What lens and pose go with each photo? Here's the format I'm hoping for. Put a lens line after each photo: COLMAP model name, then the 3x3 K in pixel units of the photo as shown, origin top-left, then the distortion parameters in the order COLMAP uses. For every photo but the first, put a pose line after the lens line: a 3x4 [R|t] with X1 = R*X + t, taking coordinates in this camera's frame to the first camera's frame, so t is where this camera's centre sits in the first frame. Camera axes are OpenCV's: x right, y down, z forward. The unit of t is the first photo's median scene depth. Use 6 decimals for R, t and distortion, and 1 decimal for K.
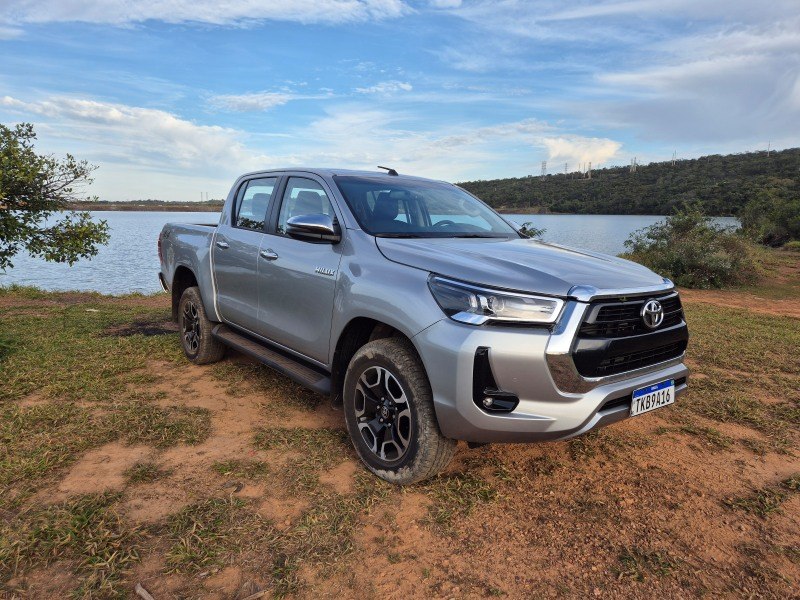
lens RADIAL K [[532.8, 0, 390.2], [0, 532.8, 313.9], [0, 0, 1]] dist [0.054159, -0.044806]
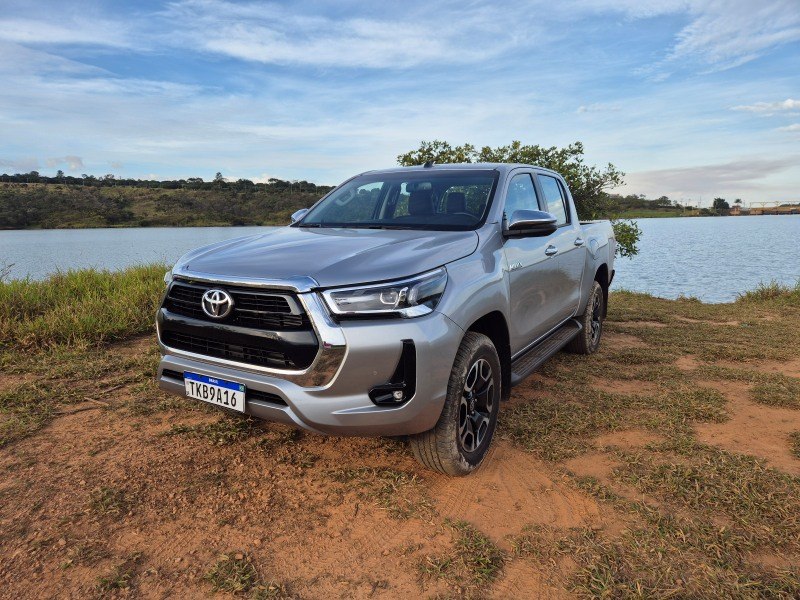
lens RADIAL K [[532.8, 0, 385.6], [0, 532.8, 327.5], [0, 0, 1]] dist [0.054159, -0.044806]
pose [[0.349337, 0.166664, -0.922056, 0.137696], [-0.154766, 0.980801, 0.118647, -0.010941], [0.924127, 0.101255, 0.368424, 0.087213]]
